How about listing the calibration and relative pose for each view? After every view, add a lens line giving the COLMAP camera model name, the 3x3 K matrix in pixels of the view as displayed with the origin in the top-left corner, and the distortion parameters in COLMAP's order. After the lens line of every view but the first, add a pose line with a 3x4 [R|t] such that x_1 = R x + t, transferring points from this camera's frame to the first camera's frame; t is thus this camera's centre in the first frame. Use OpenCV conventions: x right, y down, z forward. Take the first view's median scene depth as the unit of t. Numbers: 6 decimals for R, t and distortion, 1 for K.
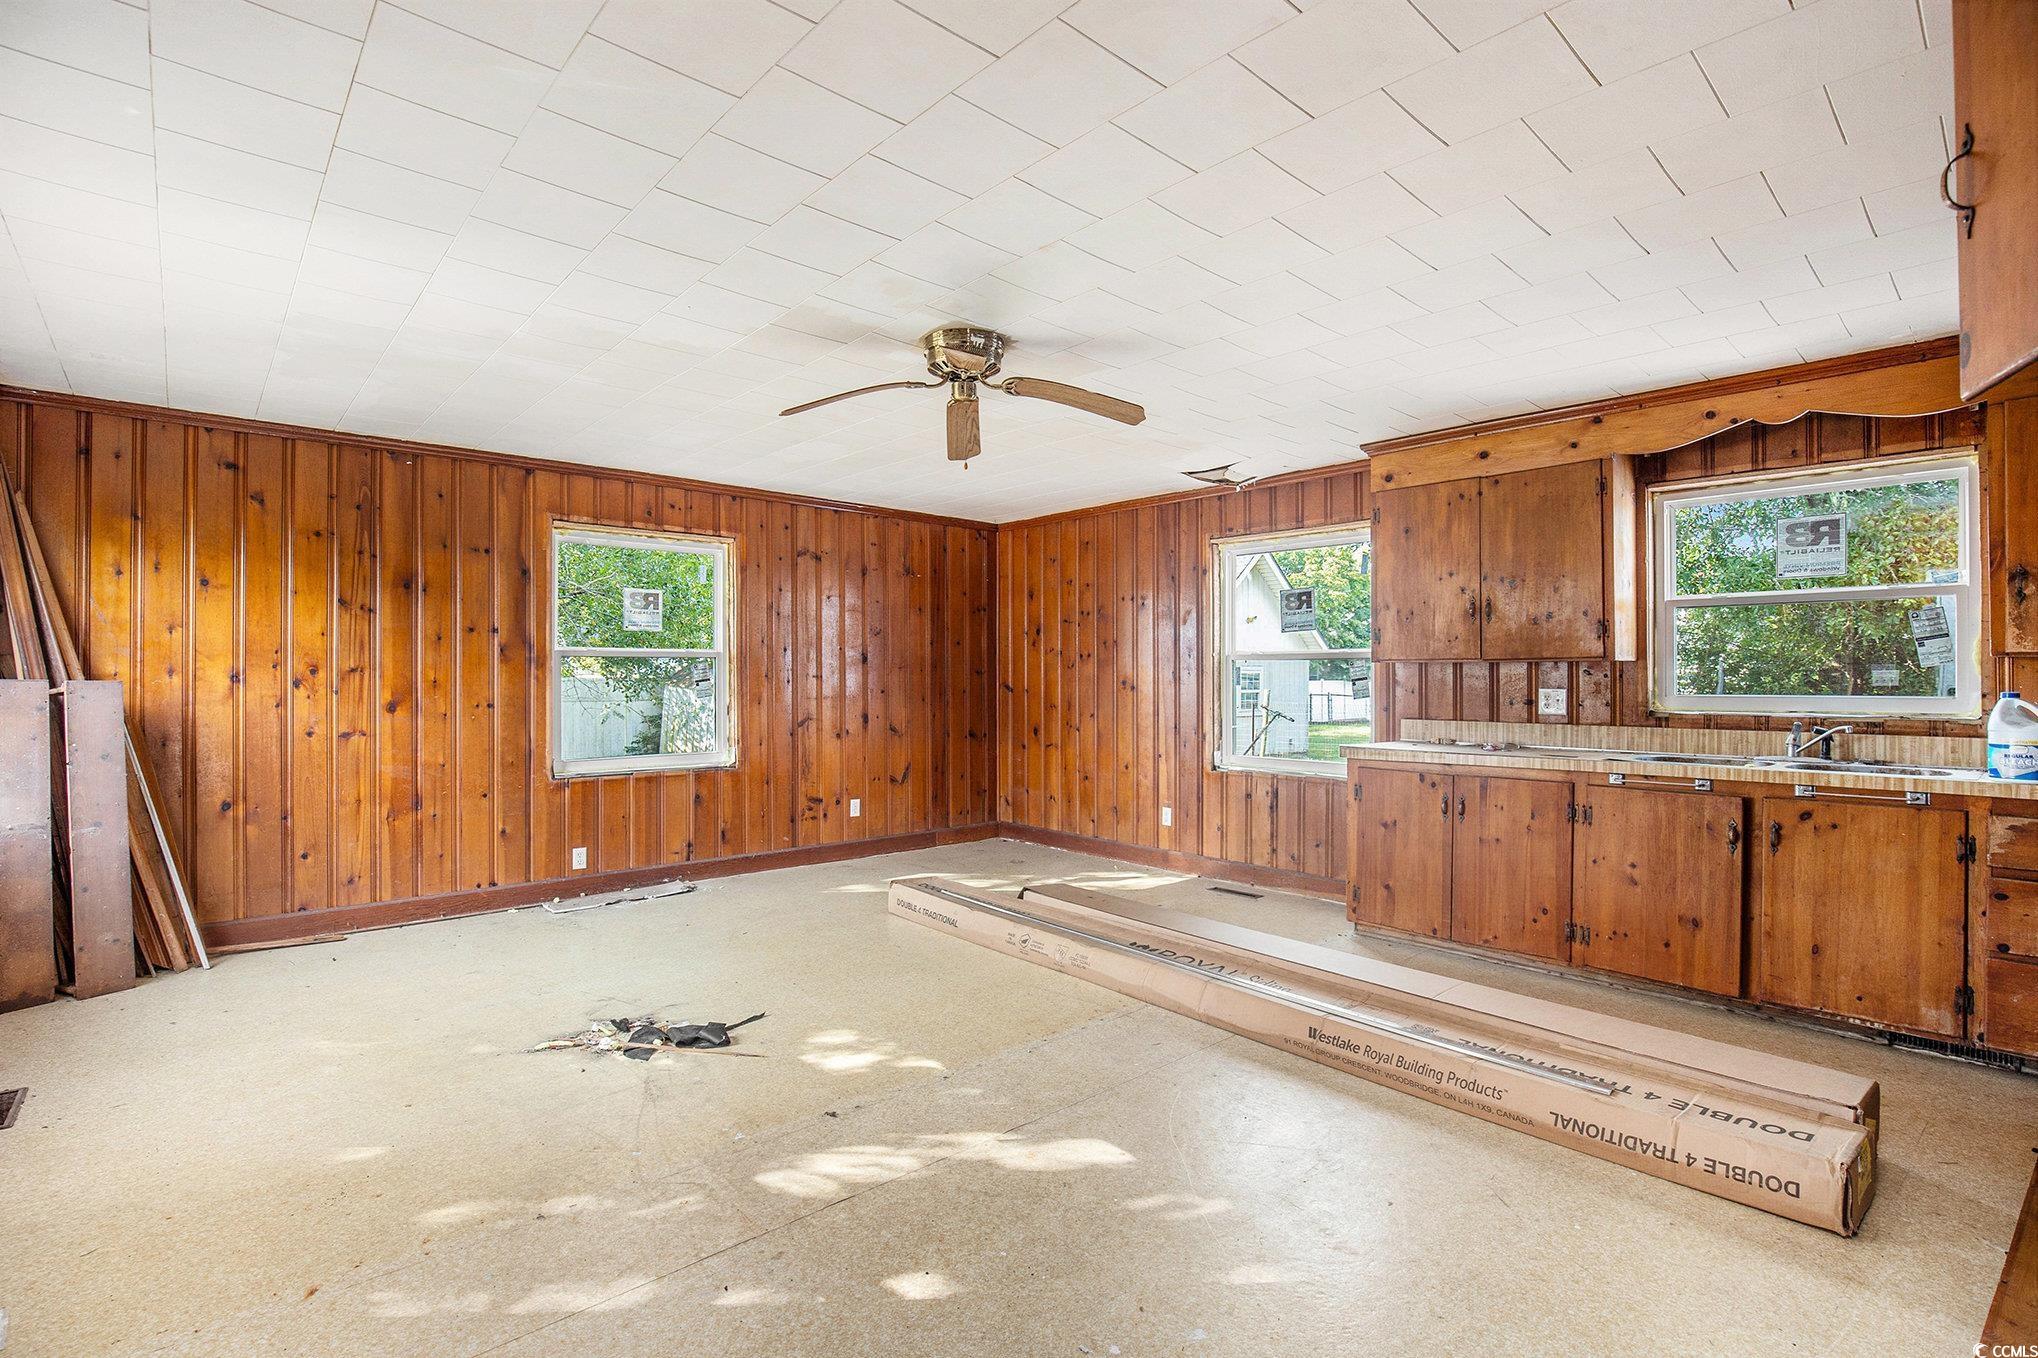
lens RADIAL K [[937.0, 0, 1024.1], [0, 937.0, 681.4], [0, 0, 1]] dist [-0.023807, 0.000895]
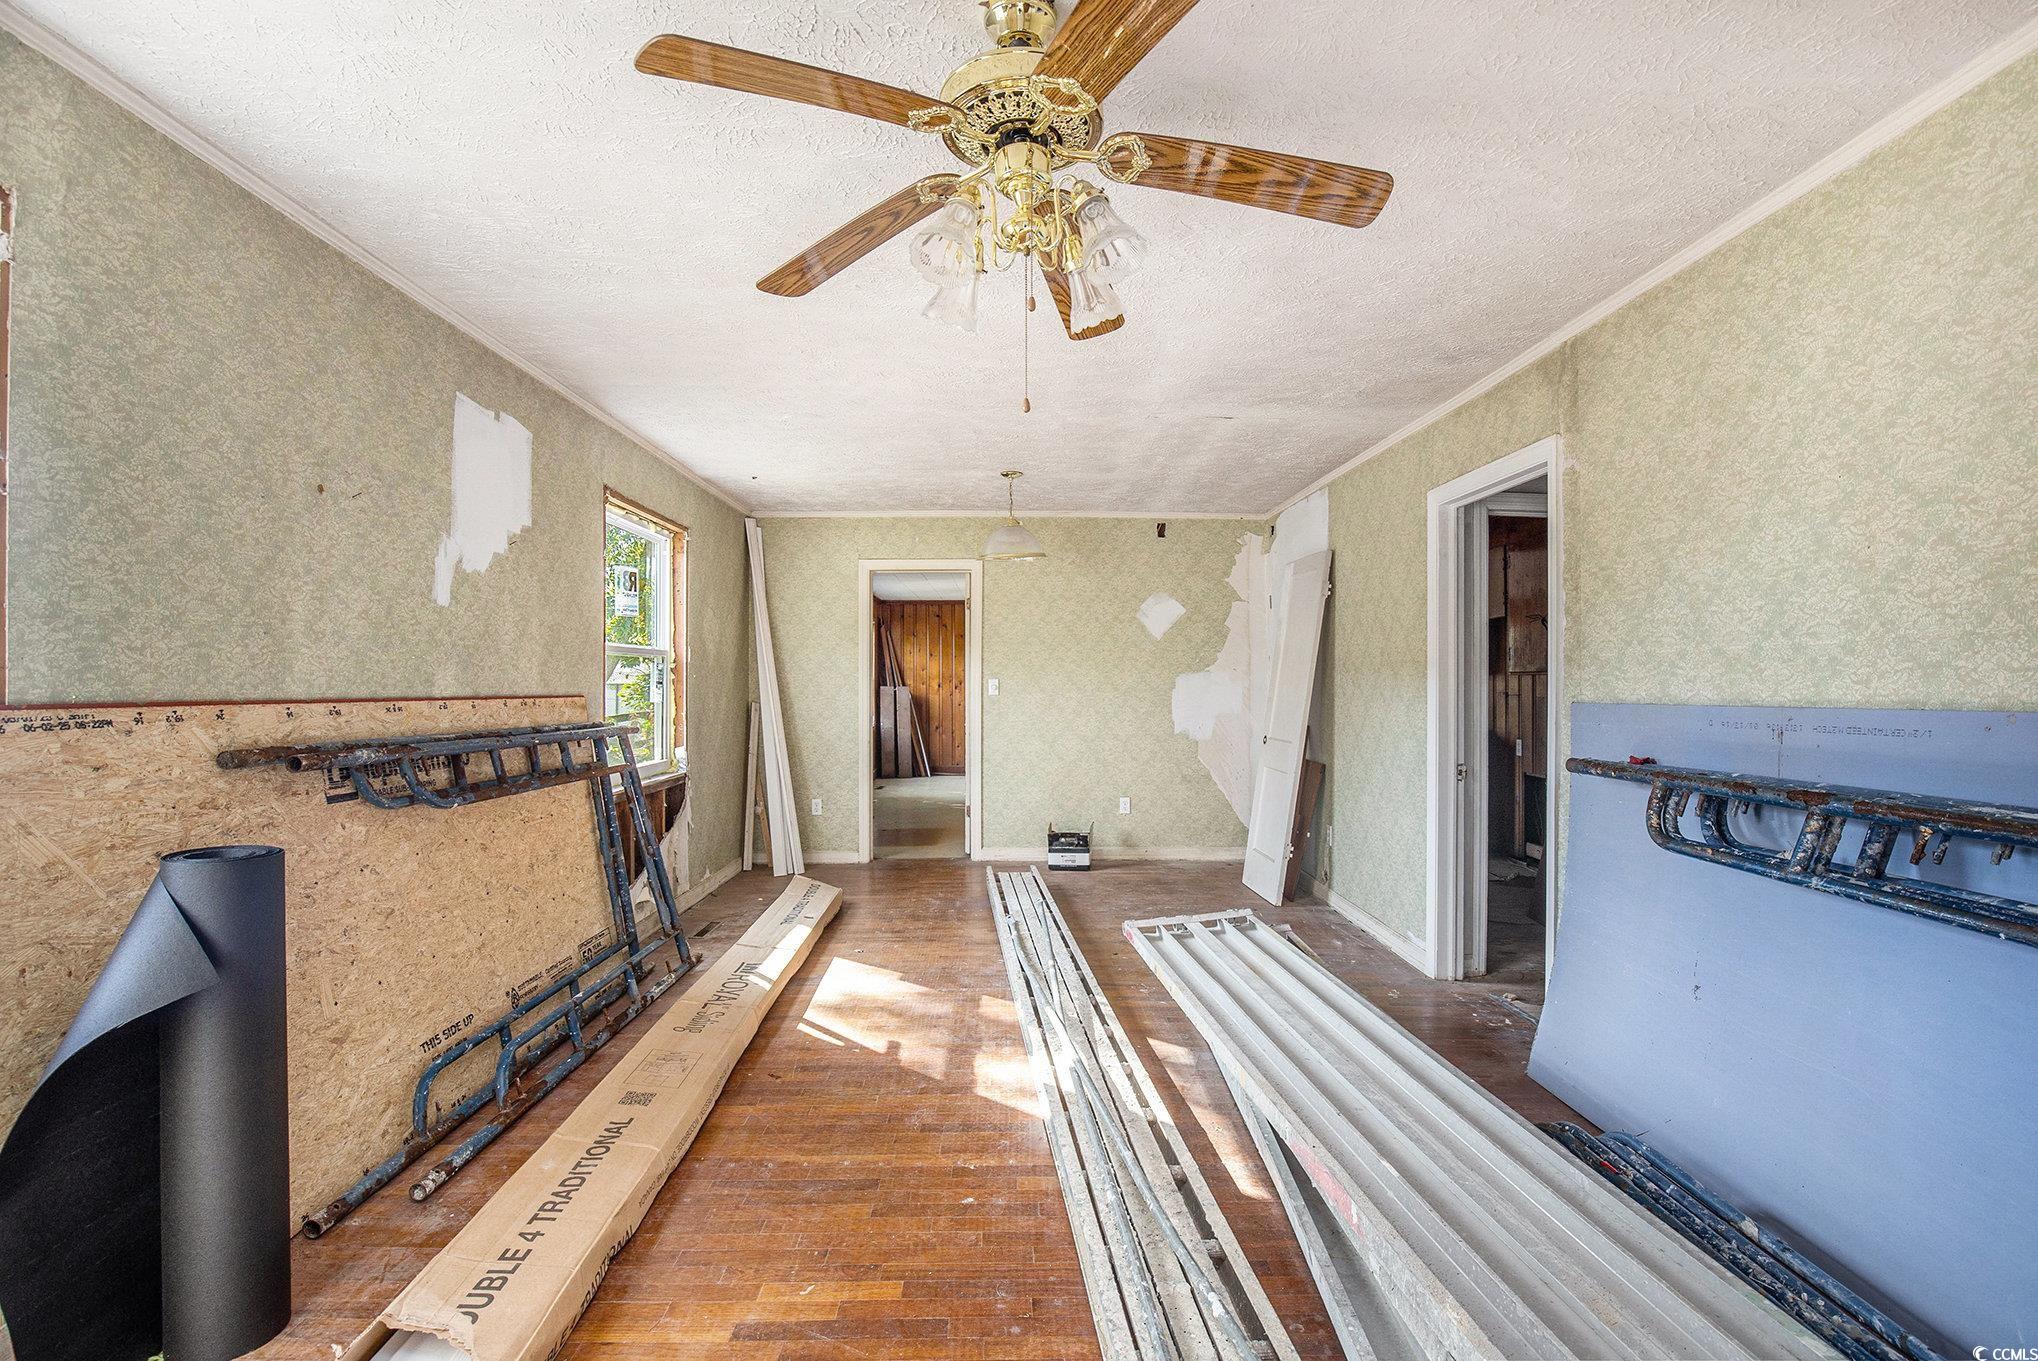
lens RADIAL K [[937.0, 0, 1020.2], [0, 937.0, 689.1], [0, 0, 1]] dist [-0.023807, 0.000895]
pose [[0.785338, -0.001403, -0.619065, 1.087544], [-0.004229, 0.999962, -0.007630, 0.029758], [0.619053, 0.008610, 0.785302, -1.082356]]
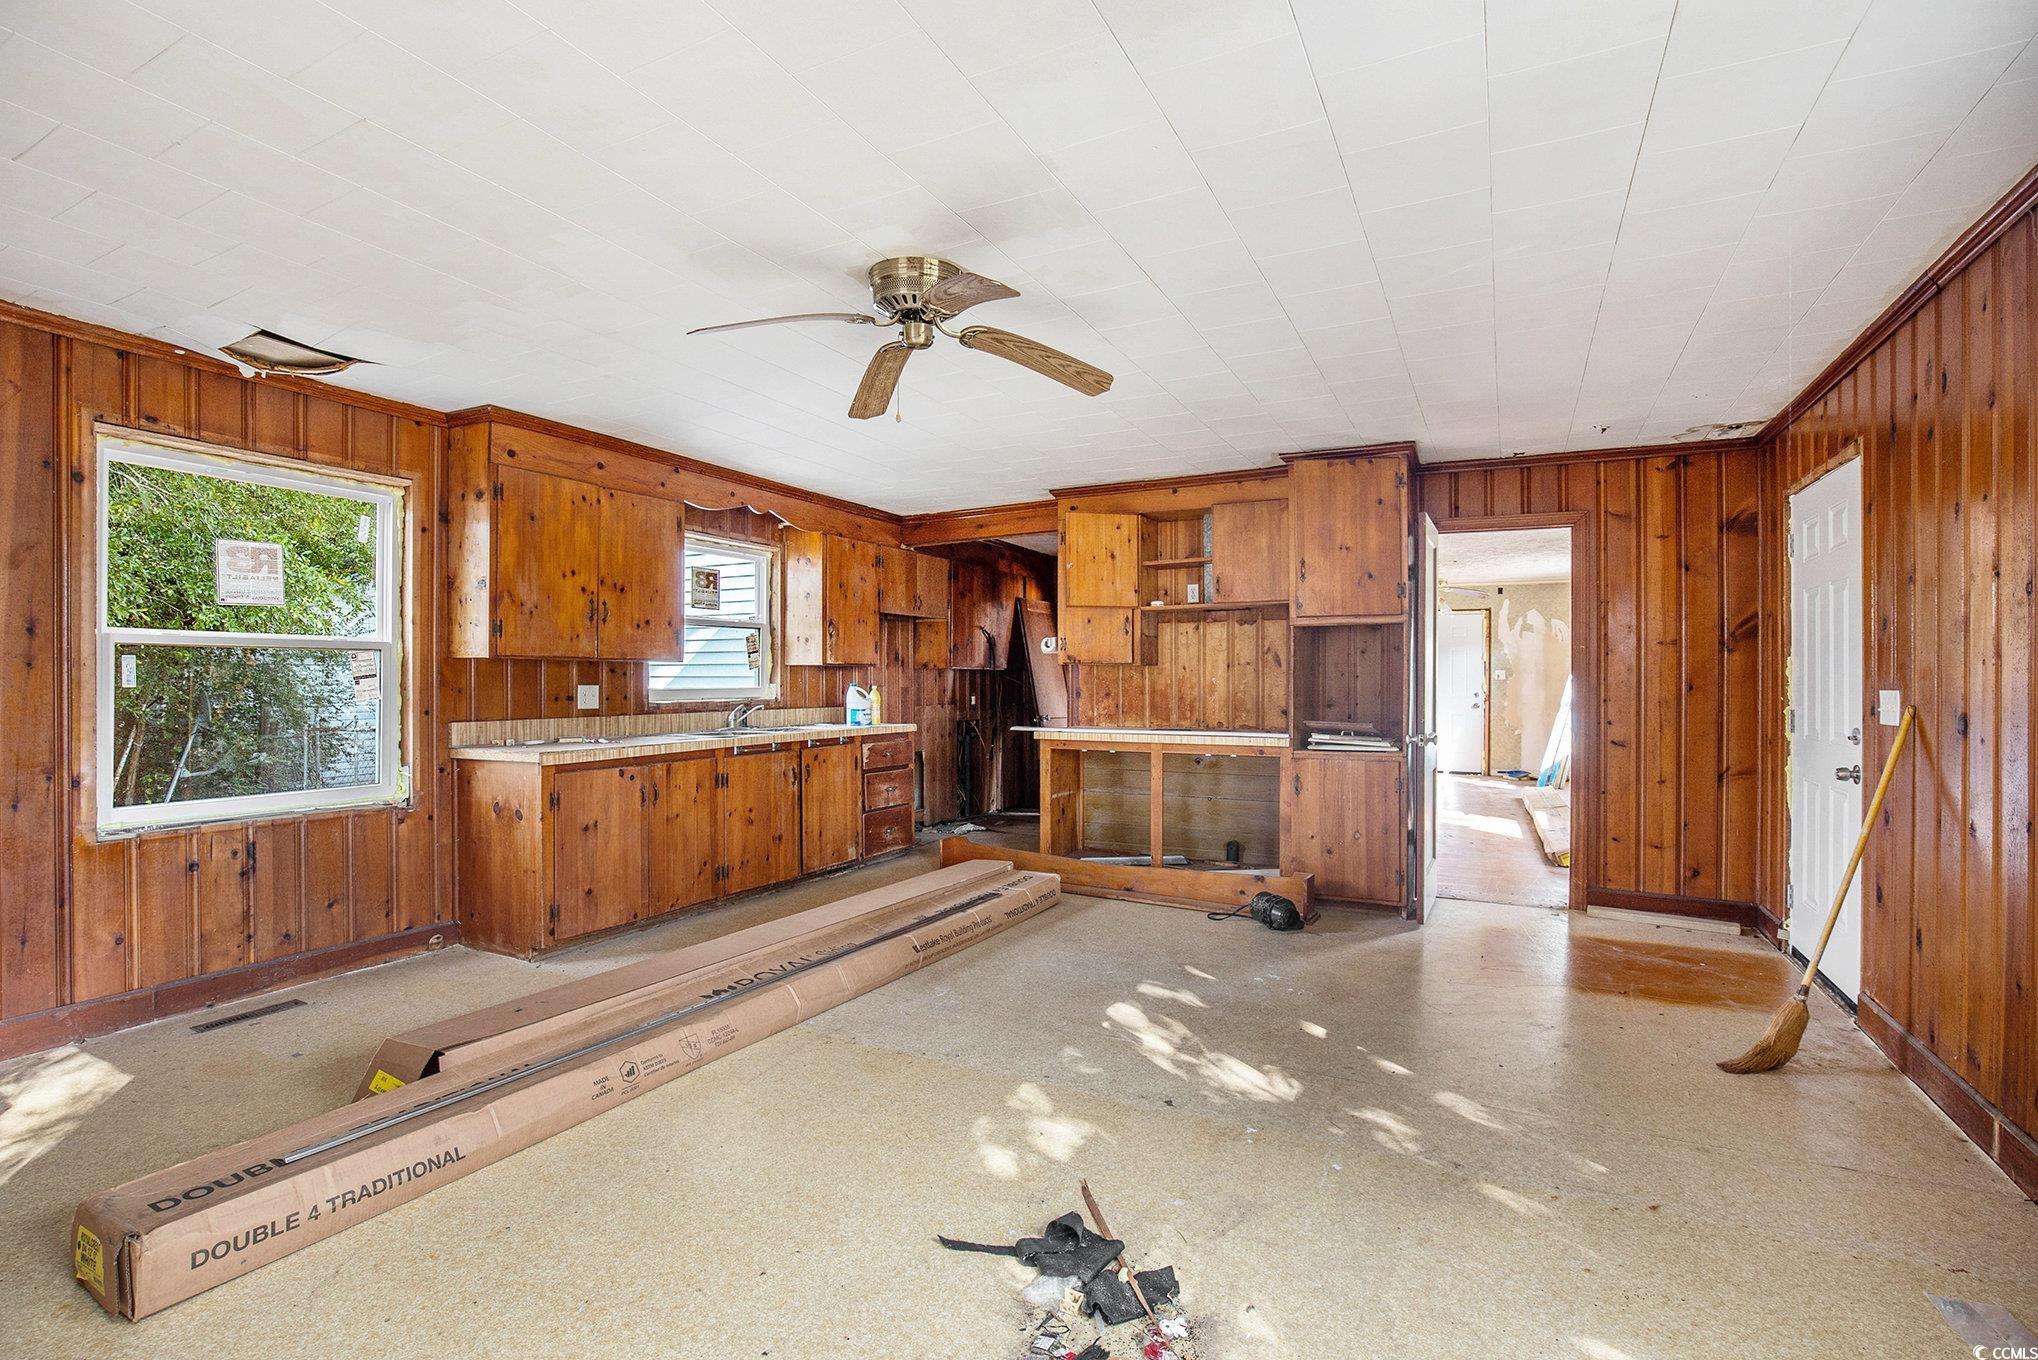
lens RADIAL K [[937.0, 0, 1034.4], [0, 937.0, 678.2], [0, 0, 1]] dist [-0.023807, 0.000895]
pose [[-0.350949, -0.000733, 0.936394, -0.879799], [0.001504, 0.999998, 0.001346, -0.001636], [-0.936393, 0.001880, -0.350947, 1.185326]]
